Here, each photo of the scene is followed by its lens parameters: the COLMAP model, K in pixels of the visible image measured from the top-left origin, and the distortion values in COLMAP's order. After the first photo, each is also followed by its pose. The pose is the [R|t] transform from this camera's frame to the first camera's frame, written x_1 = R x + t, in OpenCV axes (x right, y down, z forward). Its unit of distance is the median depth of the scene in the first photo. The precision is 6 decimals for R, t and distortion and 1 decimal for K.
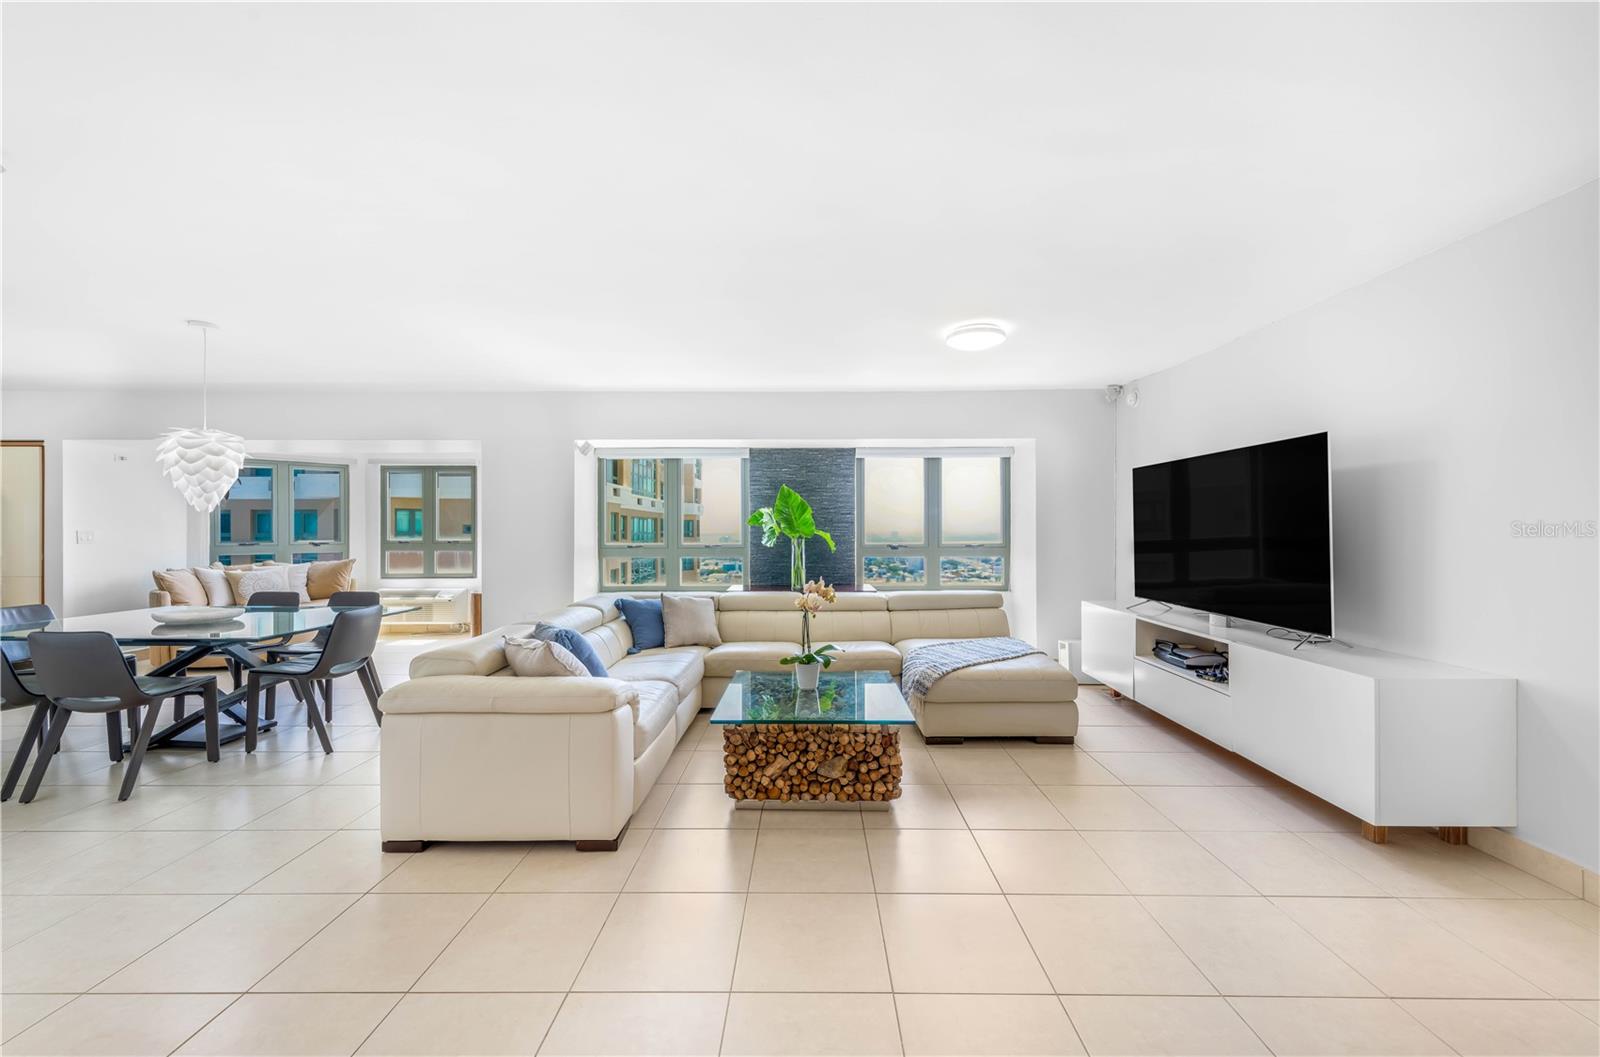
lens RADIAL K [[594.3, 0, 808.6], [0, 594.3, 524.9], [0, 0, 1]] dist [0.001188, -0.000261]
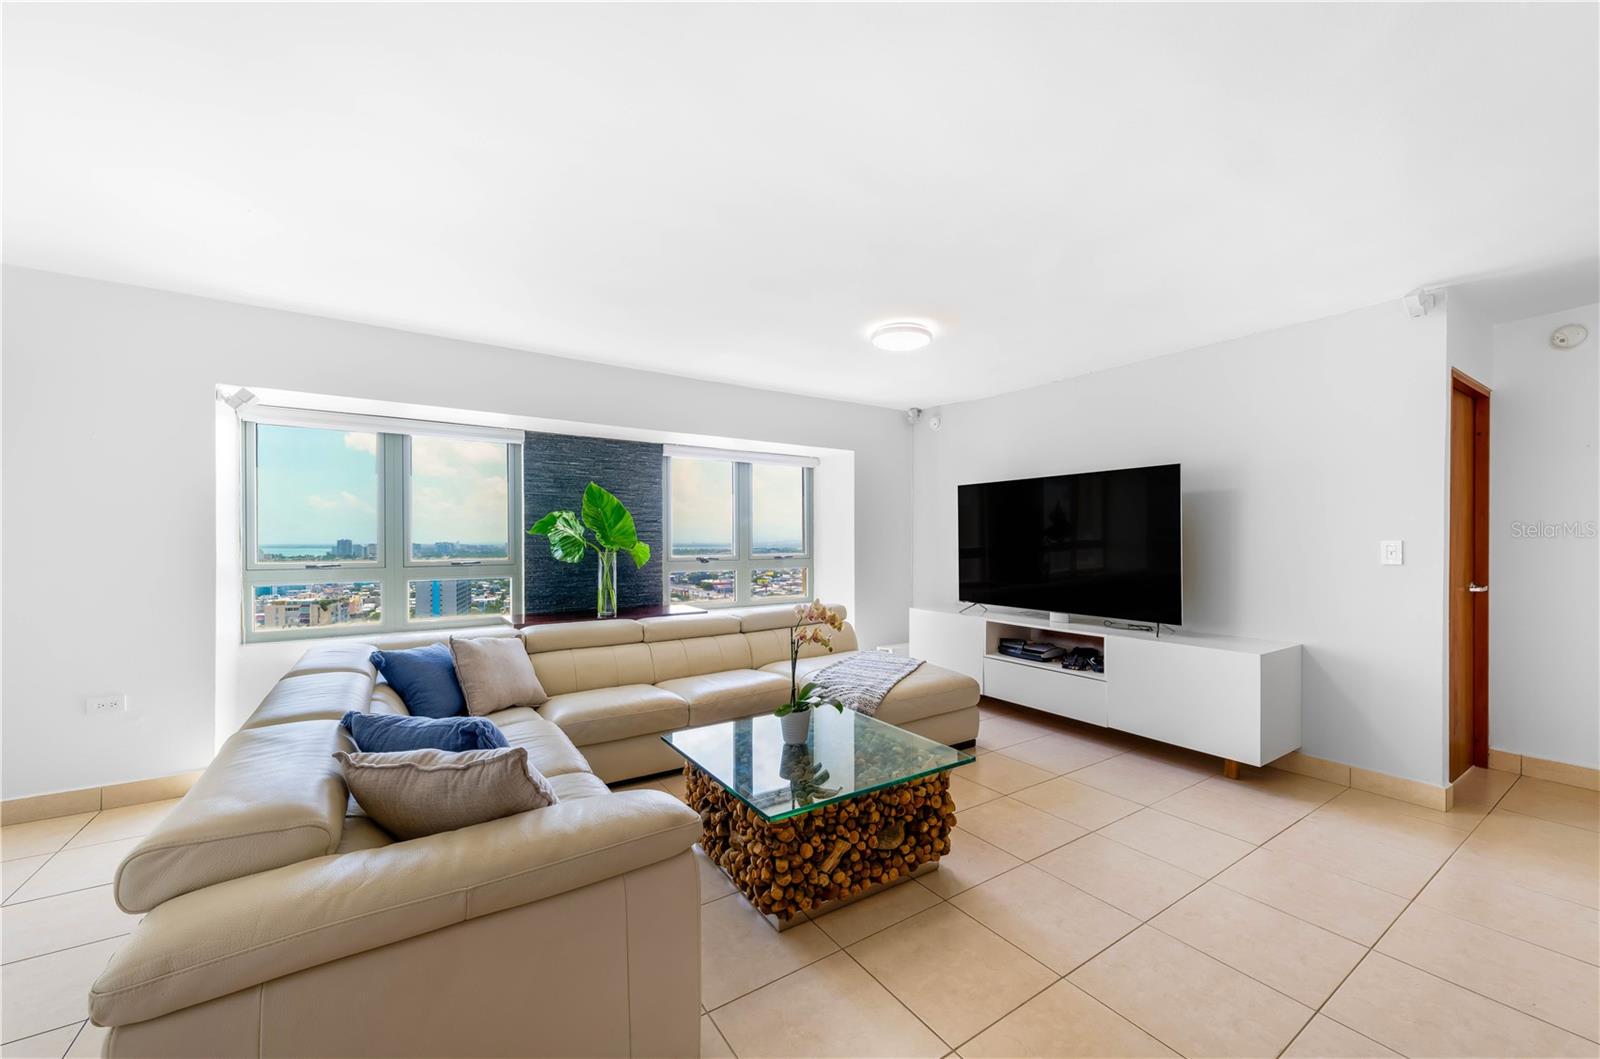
lens RADIAL K [[594.3, 0, 798.1], [0, 594.3, 538.1], [0, 0, 1]] dist [0.001188, -0.000261]
pose [[0.824877, 0.004410, 0.565295, -0.403442], [-0.006229, 0.999980, 0.001288, 0.004310], [-0.565277, -0.004584, 0.824888, 0.320006]]
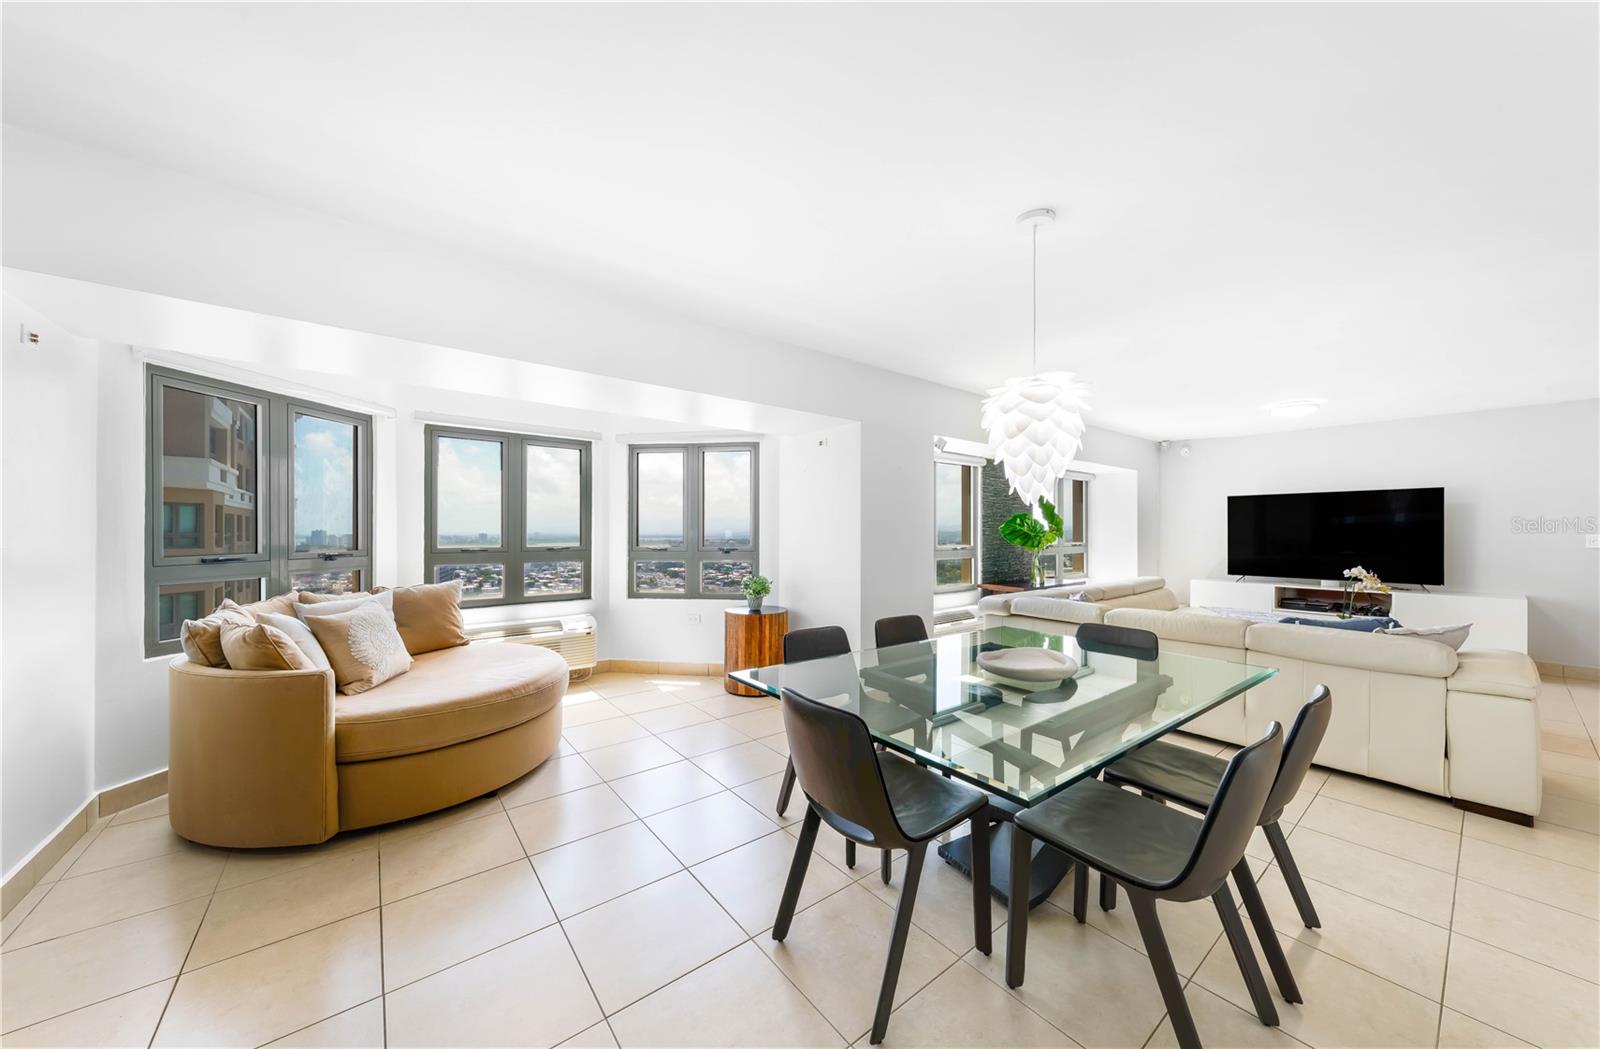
lens RADIAL K [[545.9, 0, 789.2], [0, 545.9, 527.6], [0, 0, 1]] dist [0.001987, -0.000044]
pose [[0.779263, 0.008924, 0.626633, -1.660078], [-0.009083, 0.999954, -0.002945, 0.009335], [-0.626631, -0.003397, 0.779309, 0.728043]]
